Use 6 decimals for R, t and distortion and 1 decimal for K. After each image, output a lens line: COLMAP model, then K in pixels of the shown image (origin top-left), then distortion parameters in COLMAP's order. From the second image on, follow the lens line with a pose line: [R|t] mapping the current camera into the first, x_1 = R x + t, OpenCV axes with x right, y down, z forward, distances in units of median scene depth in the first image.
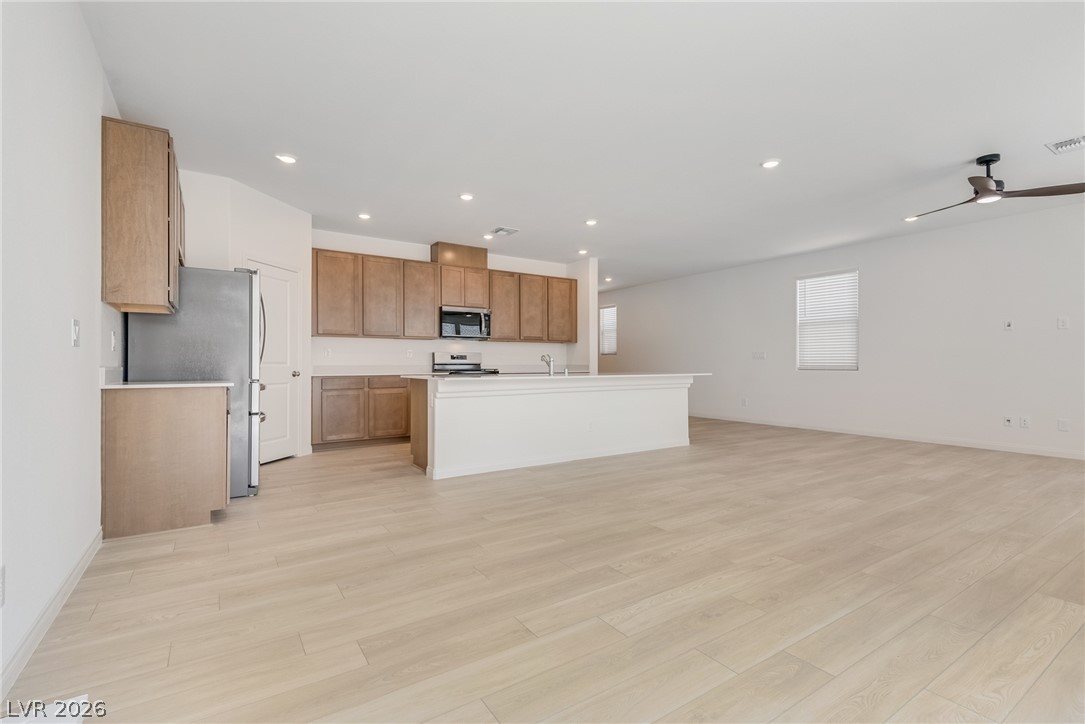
lens RADIAL K [[494.4, 0, 532.3], [0, 494.4, 362.5], [0, 0, 1]] dist [0.012177, -0.000295]
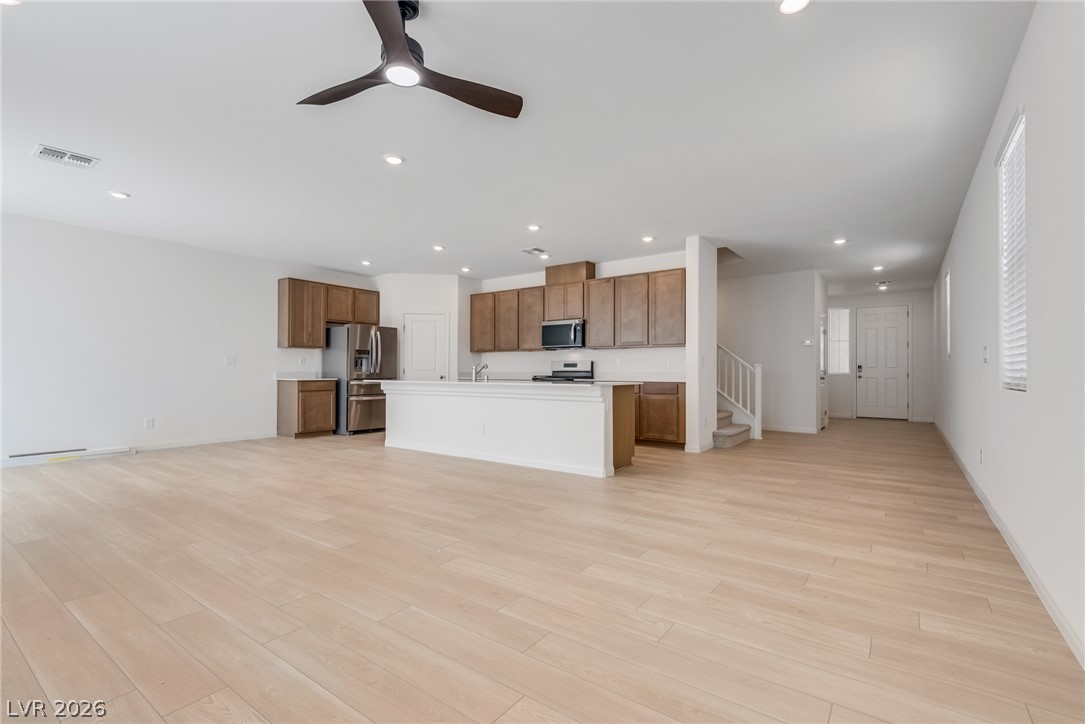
lens RADIAL K [[494.4, 0, 532.3], [0, 494.4, 362.5], [0, 0, 1]] dist [0.012177, -0.000295]
pose [[0.345755, -0.014650, -0.938211, 0.857266], [0.000976, 0.999883, -0.015253, -0.000203], [0.938324, 0.004358, 0.345729, 0.545588]]
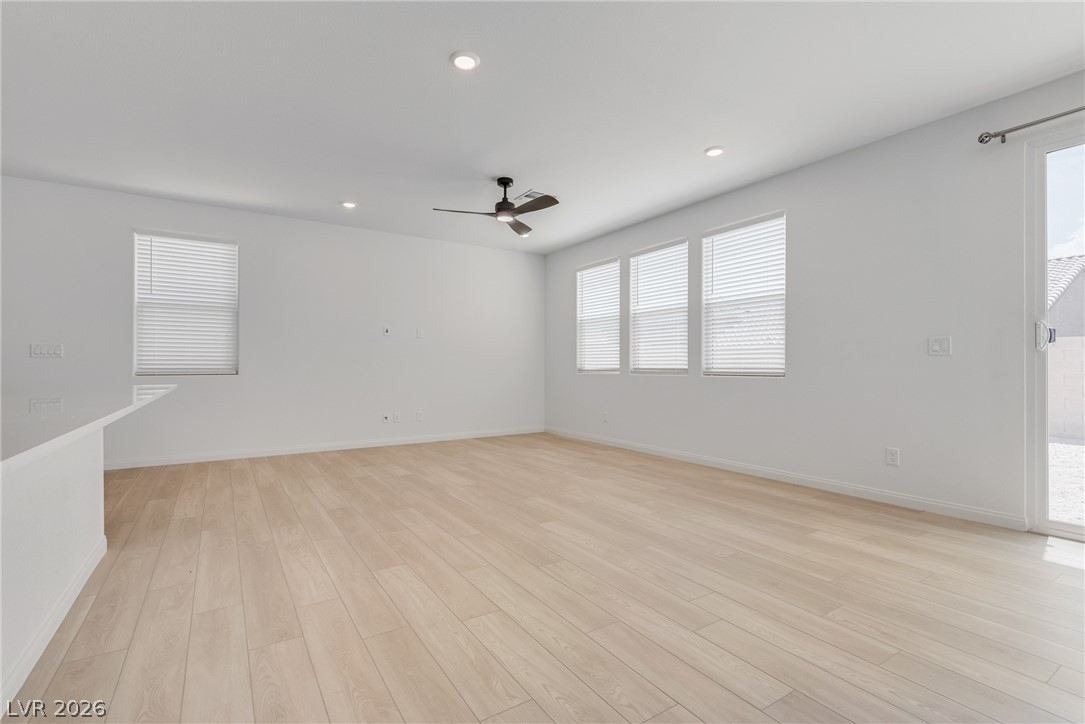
lens RADIAL K [[493.3, 0, 542.5], [0, 493.3, 362.0], [0, 0, 1]] dist [0.014961, -0.000169]
pose [[-0.001139, 0.006811, 0.999976, -0.108235], [-0.004566, 0.999966, -0.006816, -0.000718], [-0.999989, -0.004574, -0.001108, 0.530029]]
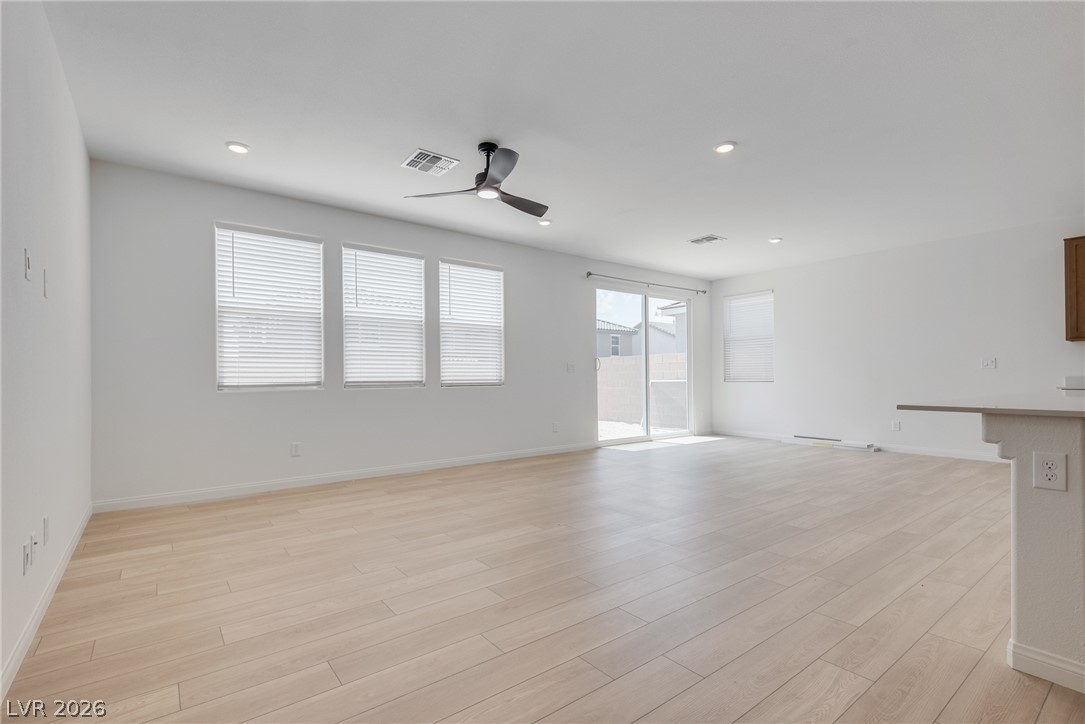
lens RADIAL K [[494.4, 0, 532.3], [0, 494.4, 362.5], [0, 0, 1]] dist [0.012177, -0.000295]
pose [[-0.997466, 0.004498, -0.071007, 0.521045], [0.007049, 0.999337, -0.035722, 0.003330], [0.070799, -0.036132, -0.996836, 1.092259]]
